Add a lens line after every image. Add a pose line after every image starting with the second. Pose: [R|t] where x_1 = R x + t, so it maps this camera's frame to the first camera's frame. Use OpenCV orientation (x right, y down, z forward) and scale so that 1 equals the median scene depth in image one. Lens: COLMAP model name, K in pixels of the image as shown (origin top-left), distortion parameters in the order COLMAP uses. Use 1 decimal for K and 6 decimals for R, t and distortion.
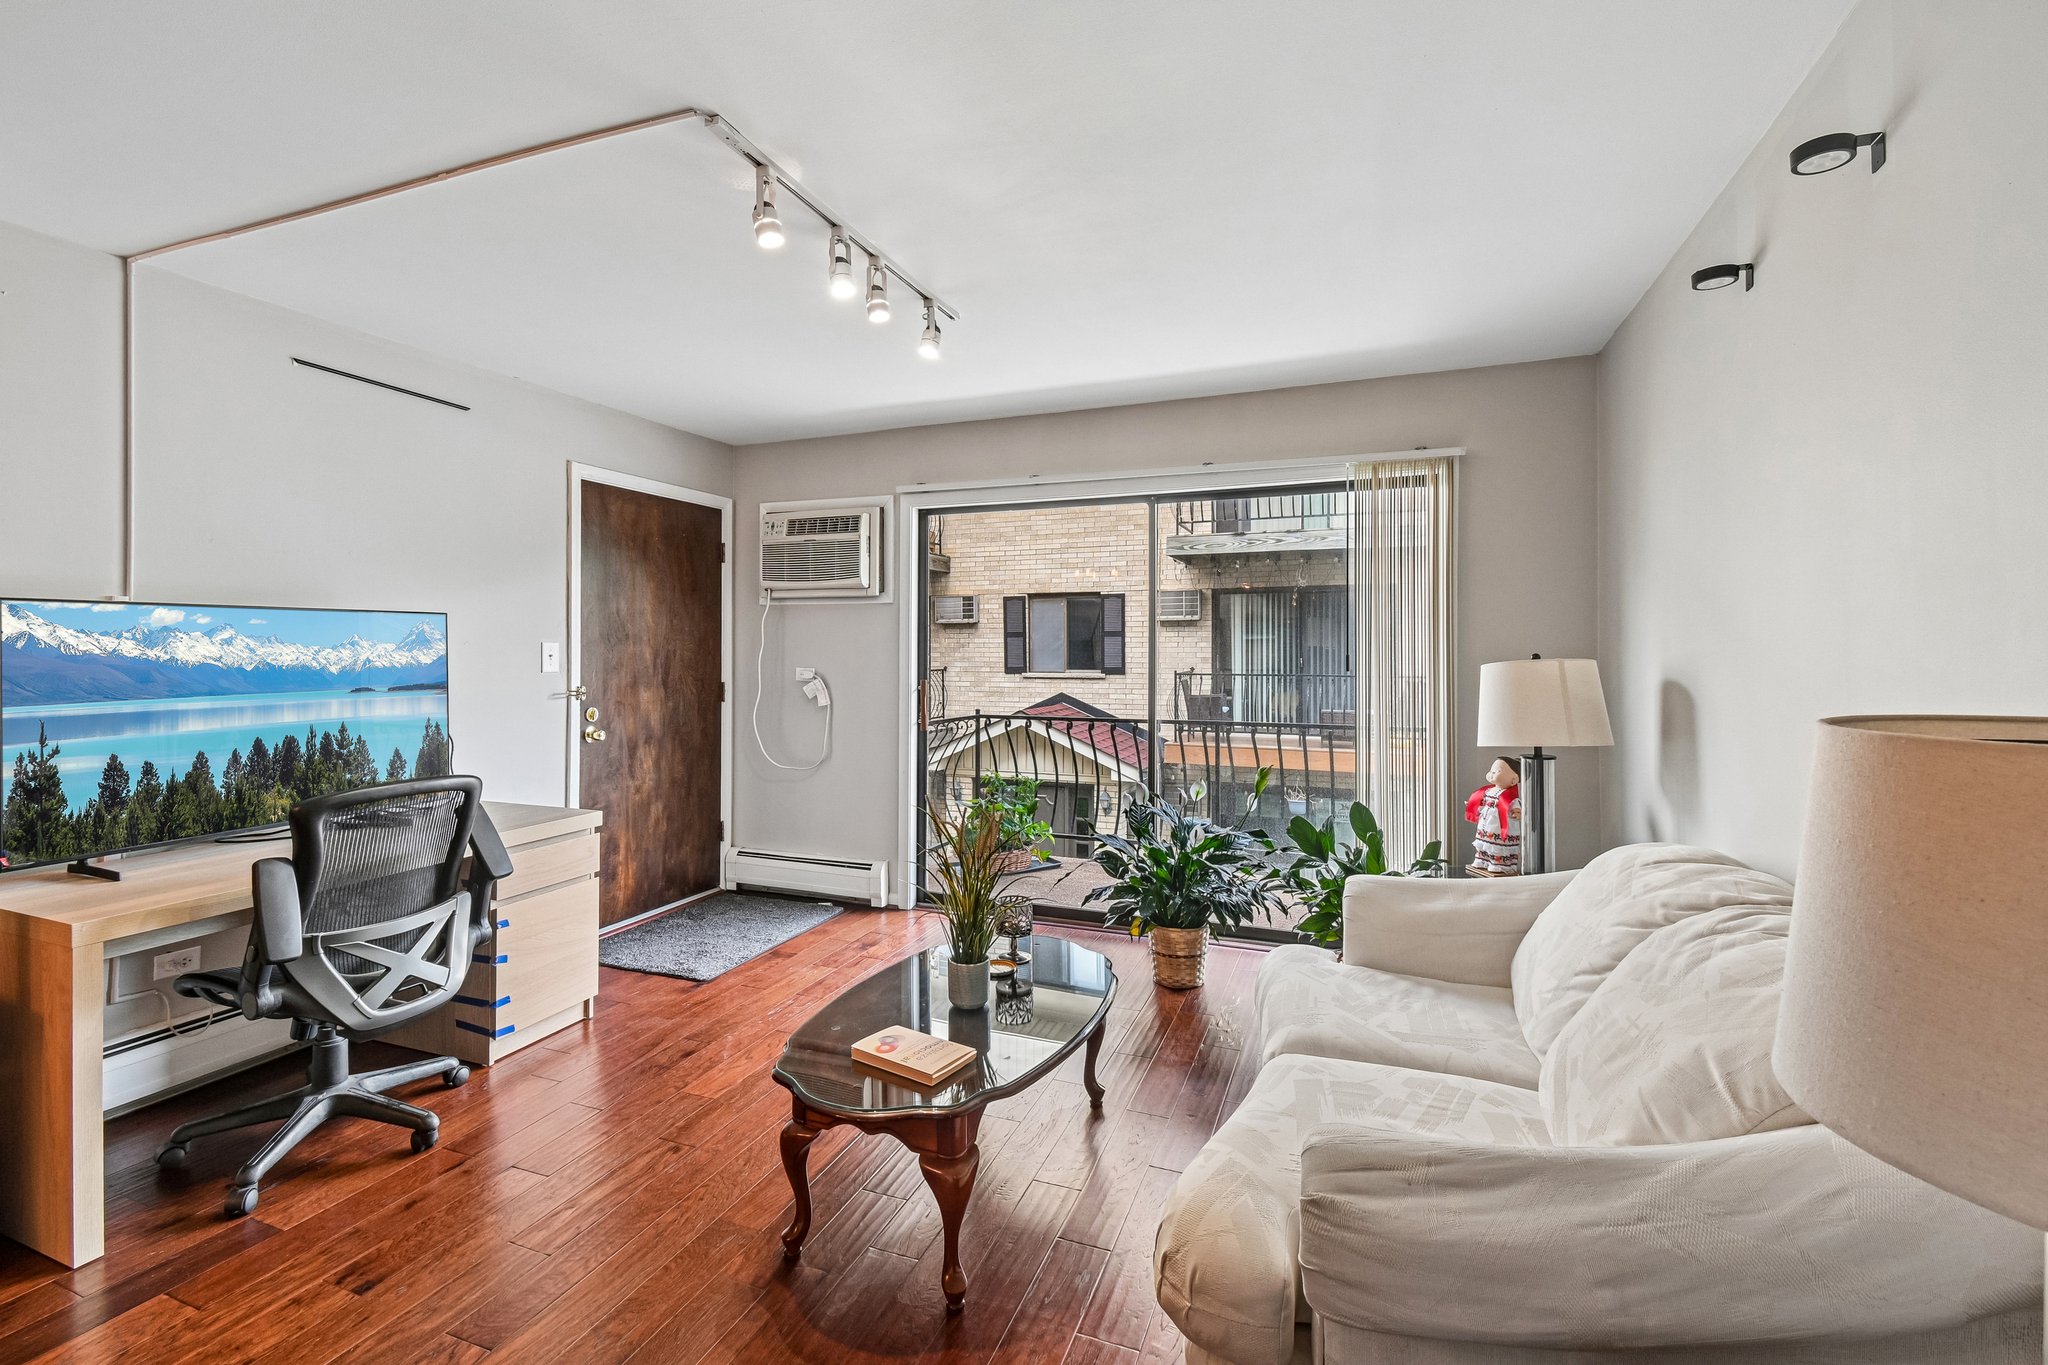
lens RADIAL K [[917.7, 0, 1011.4], [0, 917.7, 629.4], [0, 0, 1]] dist [0.029986, -0.004154]
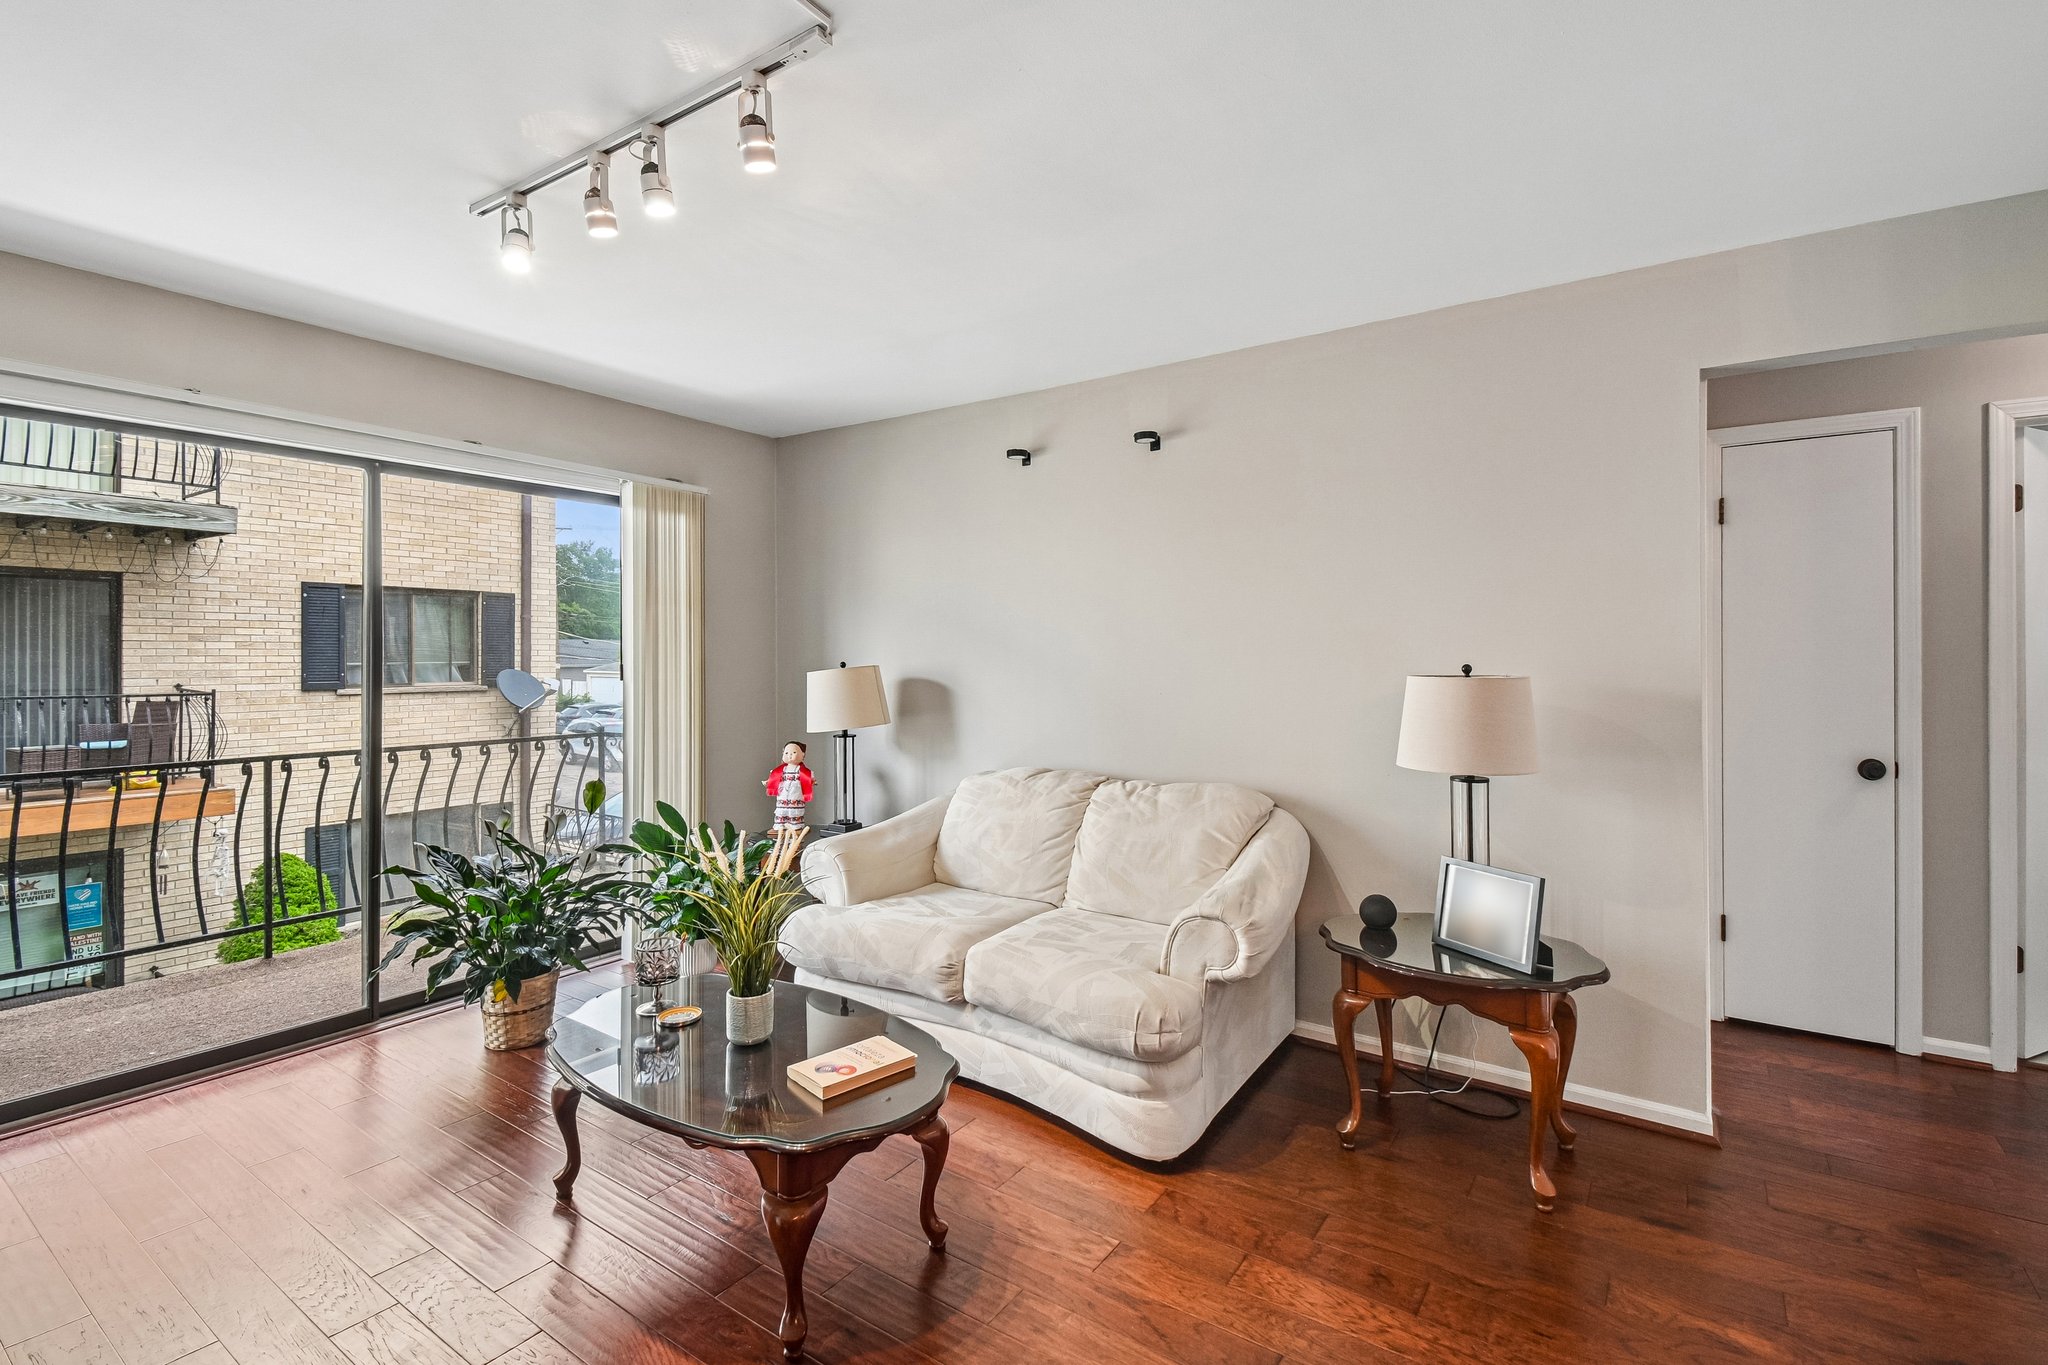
lens RADIAL K [[917.7, 0, 1018.5], [0, 917.7, 672.4], [0, 0, 1]] dist [0.029986, -0.004154]
pose [[0.232308, -0.012785, 0.972558, -0.479934], [-0.018987, 0.999663, 0.017676, 0.007334], [-0.972457, -0.022572, 0.231988, 0.282557]]
